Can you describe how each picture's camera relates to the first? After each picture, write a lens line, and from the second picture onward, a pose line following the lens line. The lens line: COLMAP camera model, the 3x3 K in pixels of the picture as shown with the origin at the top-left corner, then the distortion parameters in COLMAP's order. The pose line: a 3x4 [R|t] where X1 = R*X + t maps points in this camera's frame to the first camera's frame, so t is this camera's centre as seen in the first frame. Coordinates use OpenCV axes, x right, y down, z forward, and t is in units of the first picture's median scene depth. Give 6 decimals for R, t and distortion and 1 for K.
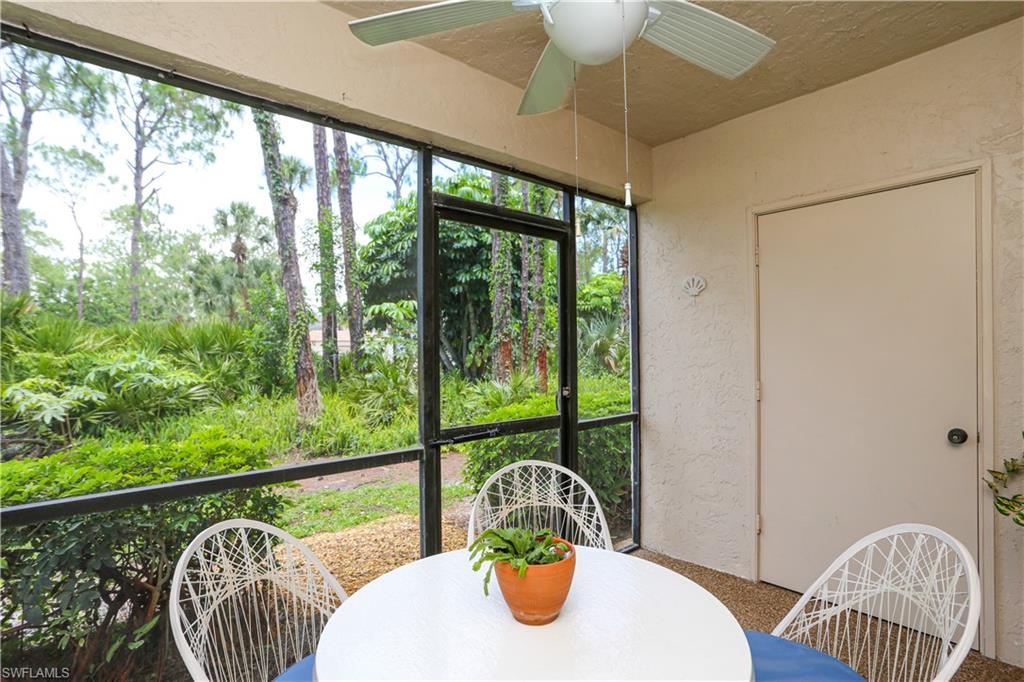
lens RADIAL K [[521.8, 0, 524.0], [0, 521.8, 359.5], [0, 0, 1]] dist [-0.050491, -0.002025]
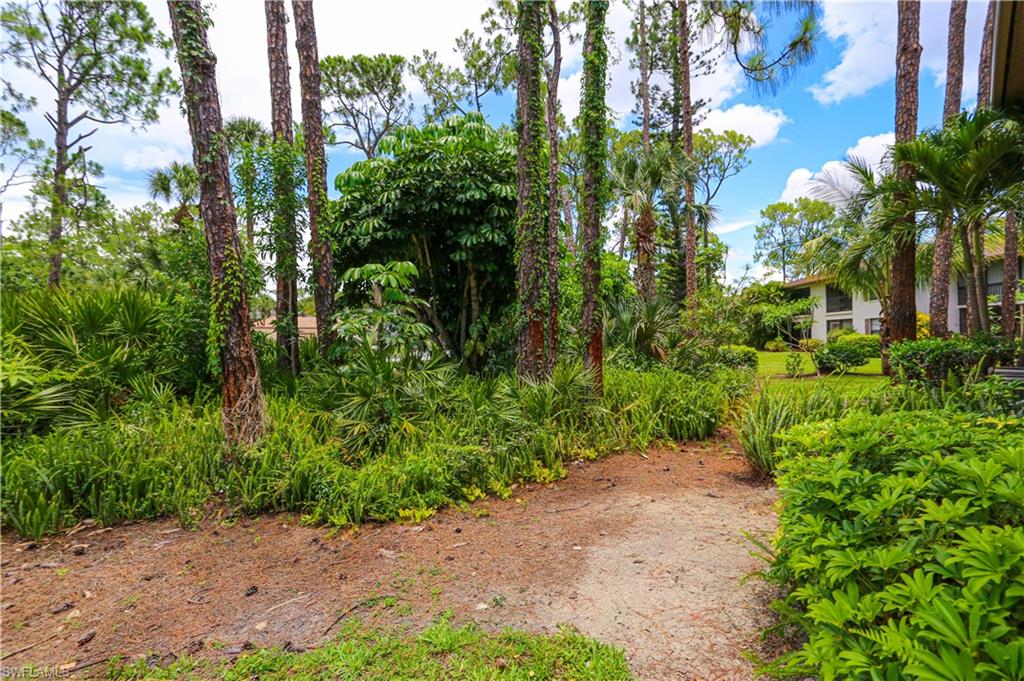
lens RADIAL K [[490.4, 0, 518.2], [0, 490.4, 336.4], [0, 0, 1]] dist [-0.038686, 0.015930]
pose [[0.997181, 0.006167, 0.074775, -0.097272], [-0.004227, 0.999651, -0.026079, 0.003816], [-0.074909, 0.025690, 0.996859, 0.280957]]
